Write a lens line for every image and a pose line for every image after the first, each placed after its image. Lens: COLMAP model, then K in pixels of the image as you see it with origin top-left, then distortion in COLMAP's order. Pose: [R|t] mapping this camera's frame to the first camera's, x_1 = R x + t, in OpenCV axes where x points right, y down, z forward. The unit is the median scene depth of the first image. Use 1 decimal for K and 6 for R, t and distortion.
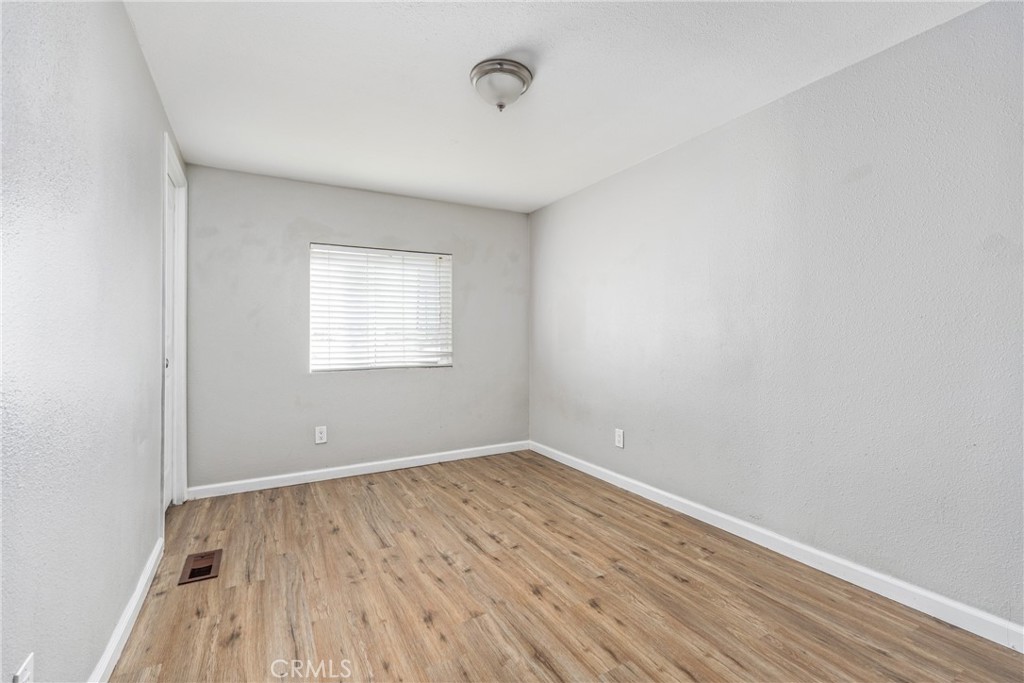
lens RADIAL K [[454.1, 0, 511.6], [0, 454.1, 338.6], [0, 0, 1]] dist [0.000050, 0.000249]
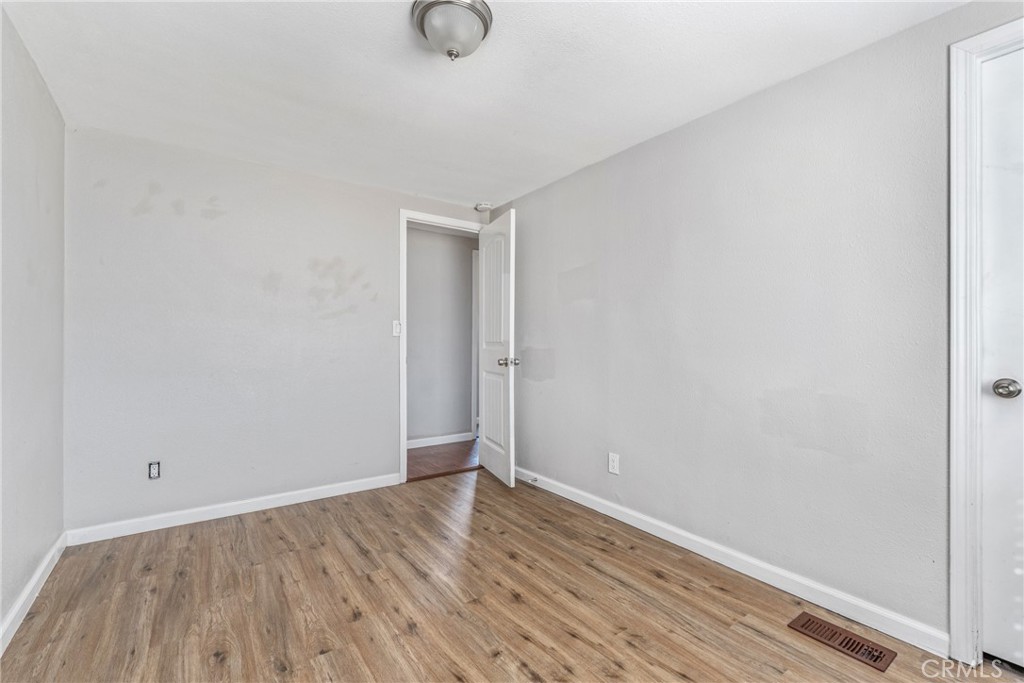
lens RADIAL K [[454.1, 0, 512.2], [0, 454.1, 340.5], [0, 0, 1]] dist [0.000050, 0.000249]
pose [[-0.993696, 0.002755, -0.112074, -0.045894], [0.002379, 0.999991, 0.003489, -0.017937], [0.112083, 0.003200, -0.993694, 2.033472]]
